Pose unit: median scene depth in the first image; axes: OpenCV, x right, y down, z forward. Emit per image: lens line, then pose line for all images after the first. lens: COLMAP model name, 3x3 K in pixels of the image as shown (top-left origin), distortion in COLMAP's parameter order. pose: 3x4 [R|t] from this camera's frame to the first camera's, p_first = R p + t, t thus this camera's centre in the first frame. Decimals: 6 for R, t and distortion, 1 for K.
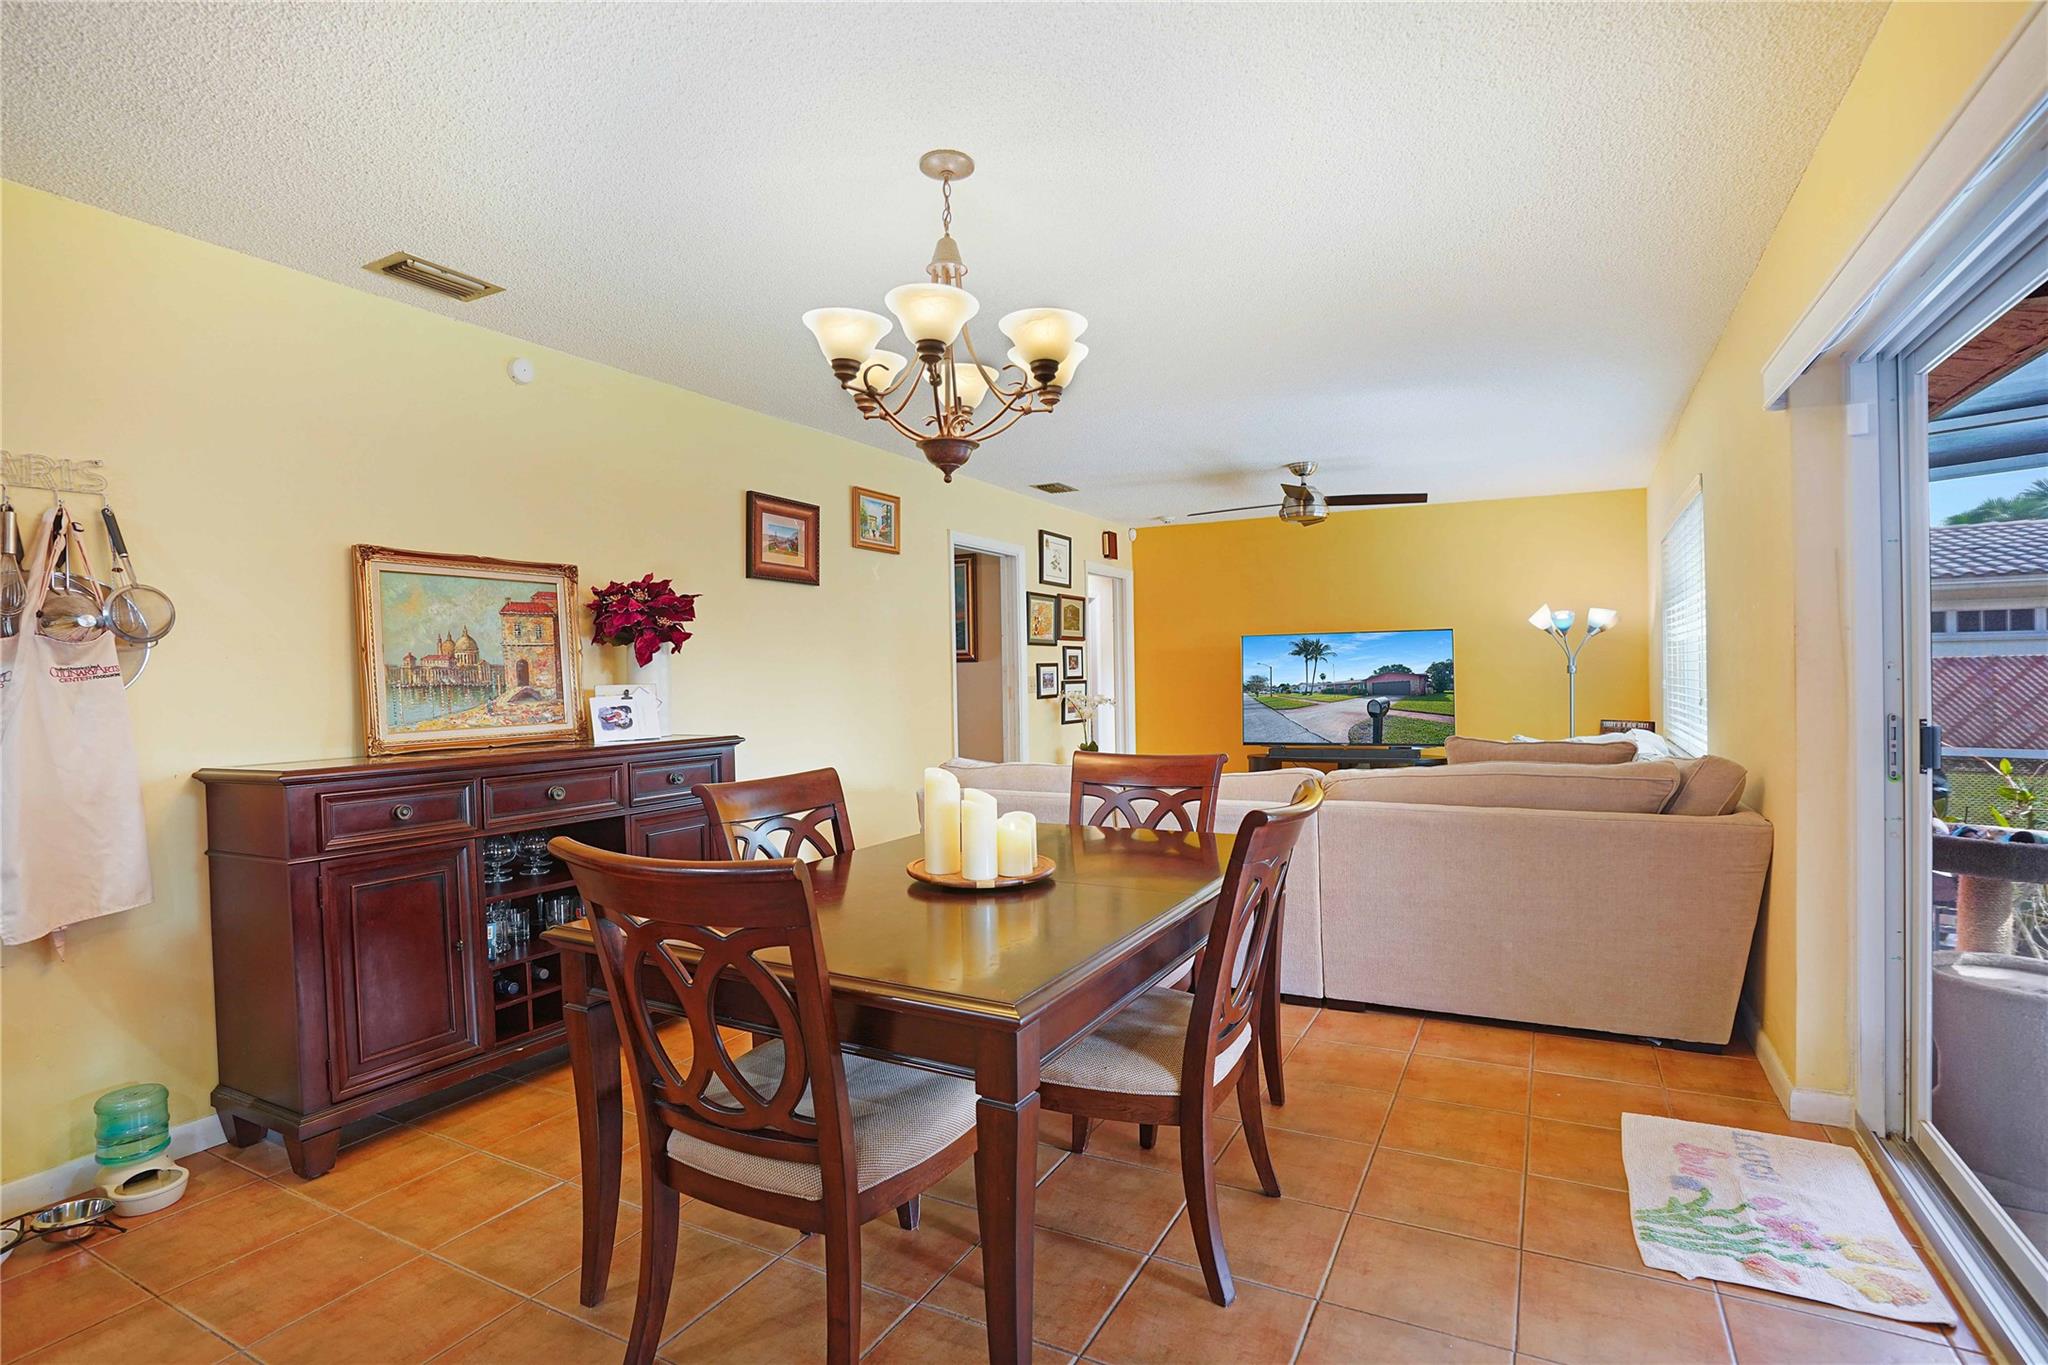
lens RADIAL K [[921.0, 0, 985.4], [0, 921.0, 676.4], [0, 0, 1]] dist [-0.033109, -0.000012]
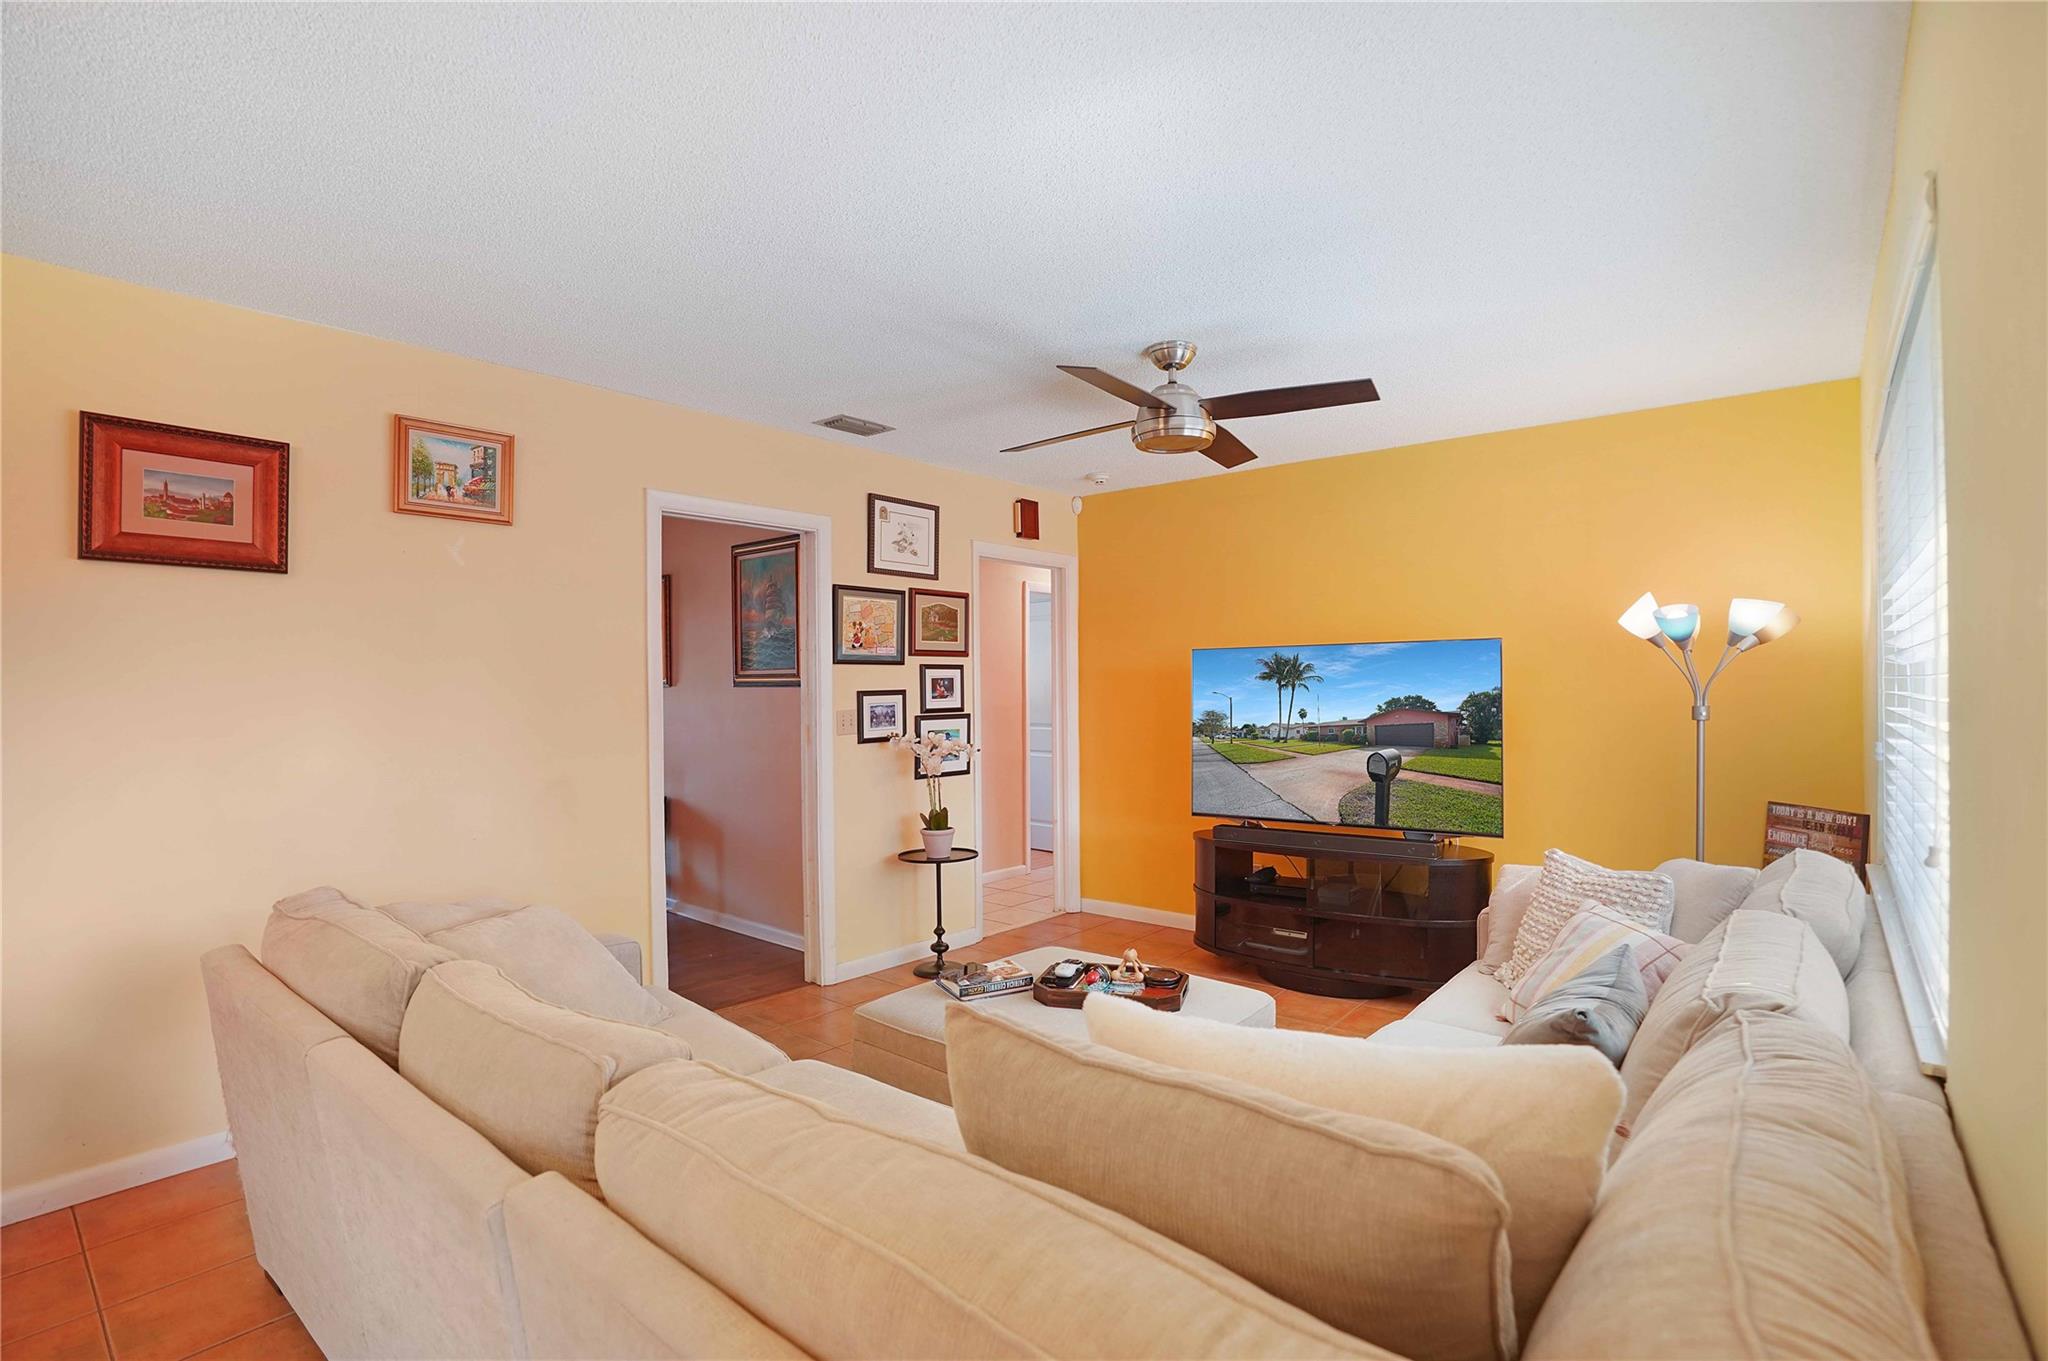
lens RADIAL K [[978.1, 0, 1006.2], [0, 978.1, 719.1], [0, 0, 1]] dist [-0.063962, 0.021467]
pose [[0.986541, 0.010635, -0.163167, 0.362279], [-0.006048, 0.999573, 0.028586, -0.018652], [0.163402, -0.027215, 0.986184, 0.397898]]
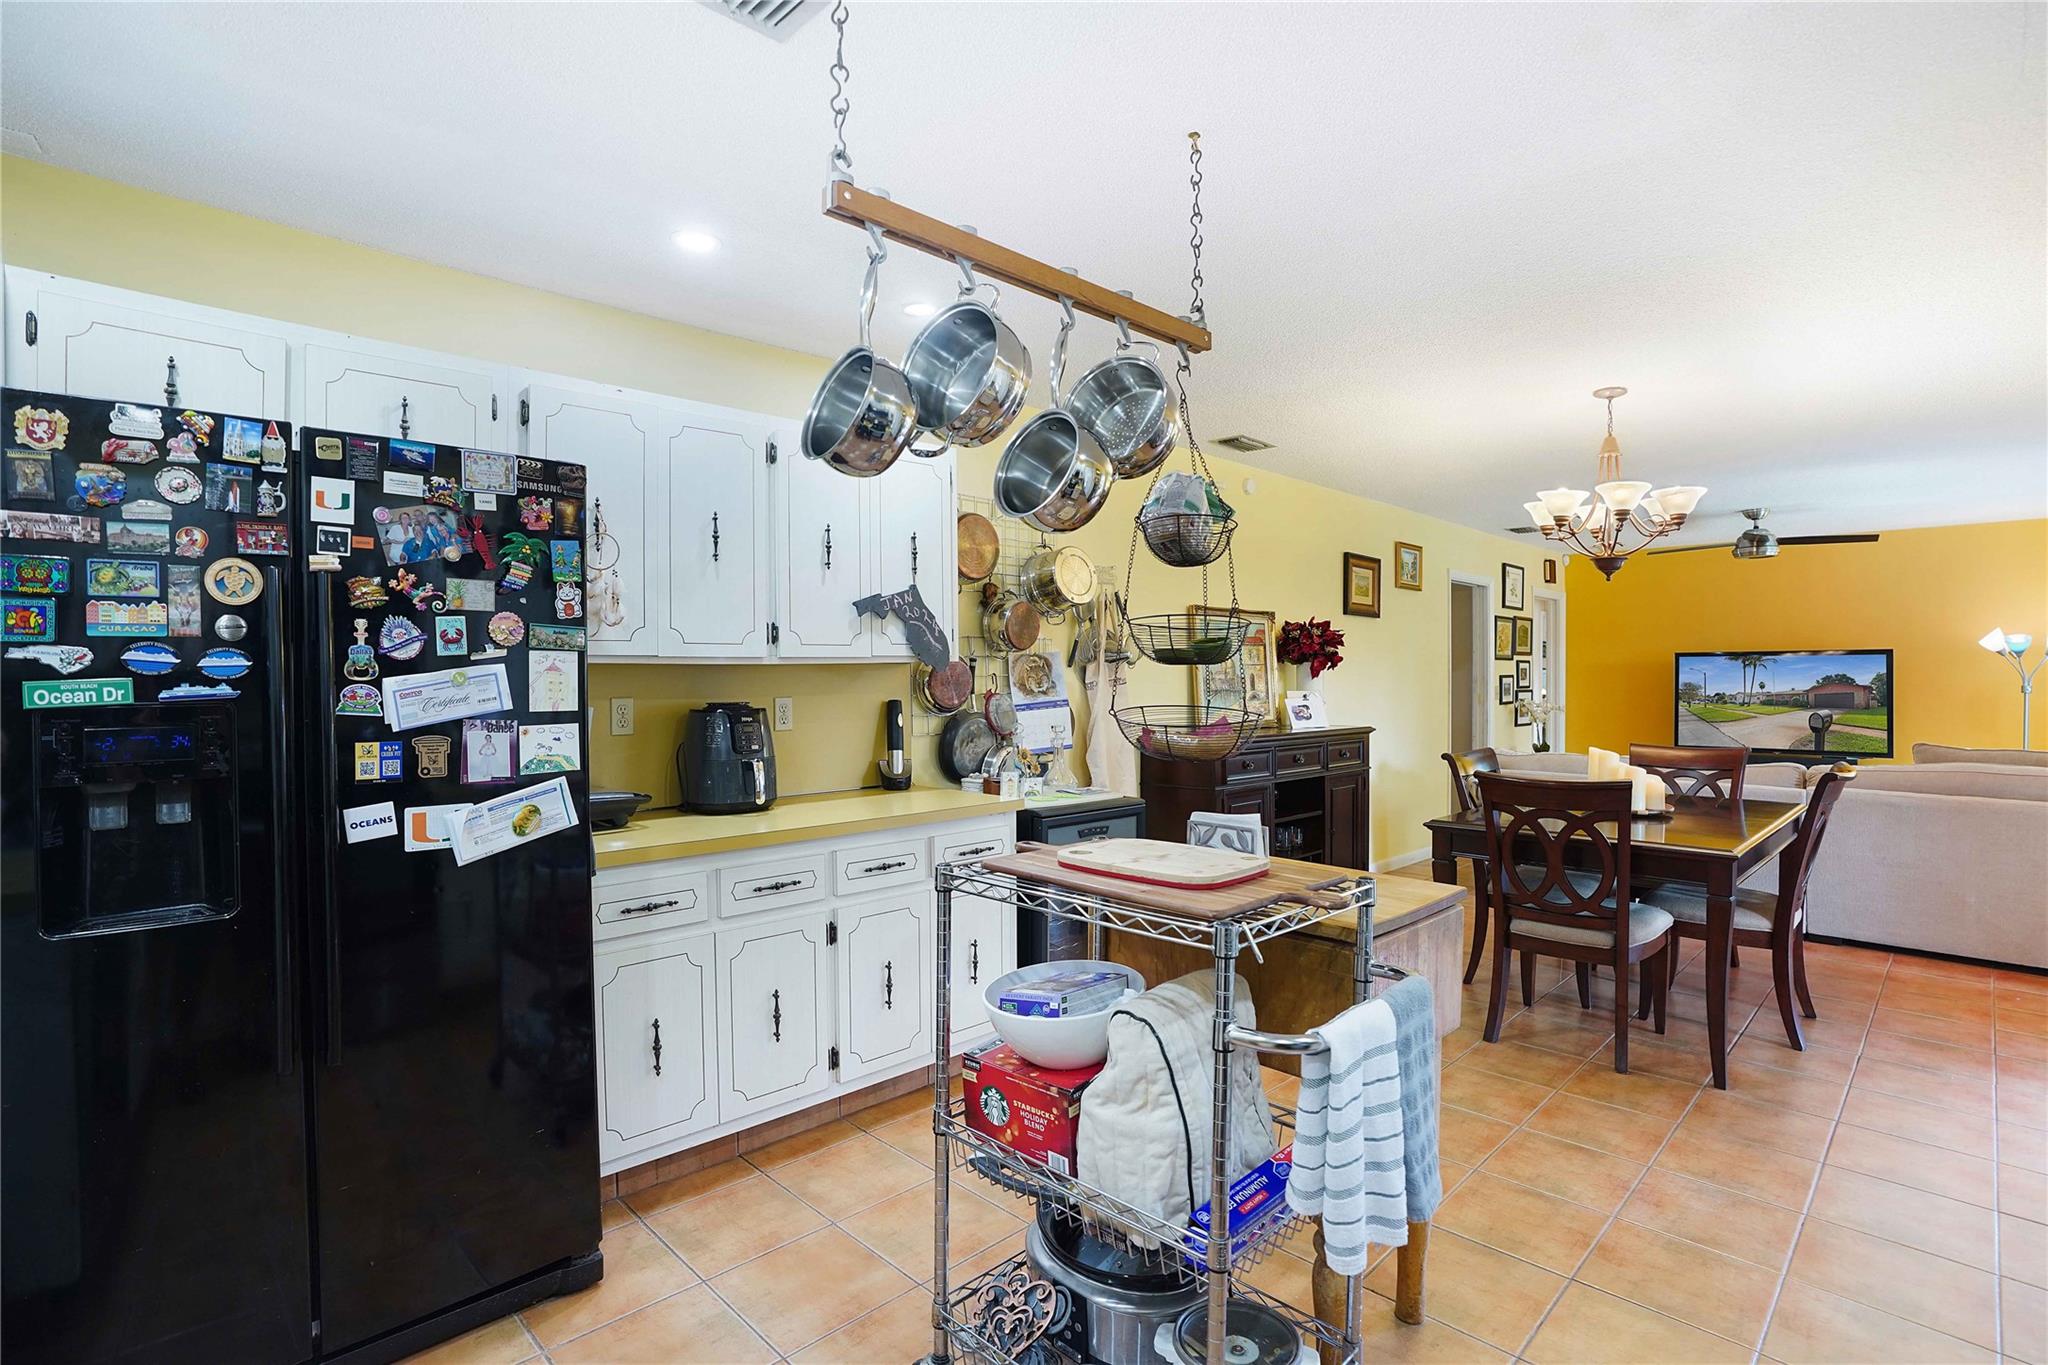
lens RADIAL K [[978.1, 0, 1022.8], [0, 978.1, 674.2], [0, 0, 1]] dist [-0.063962, 0.021467]
pose [[0.971224, 0.015008, -0.237694, -0.313455], [-0.015206, 0.999884, 0.001002, -0.008273], [0.237681, 0.002641, 0.971340, -0.458039]]
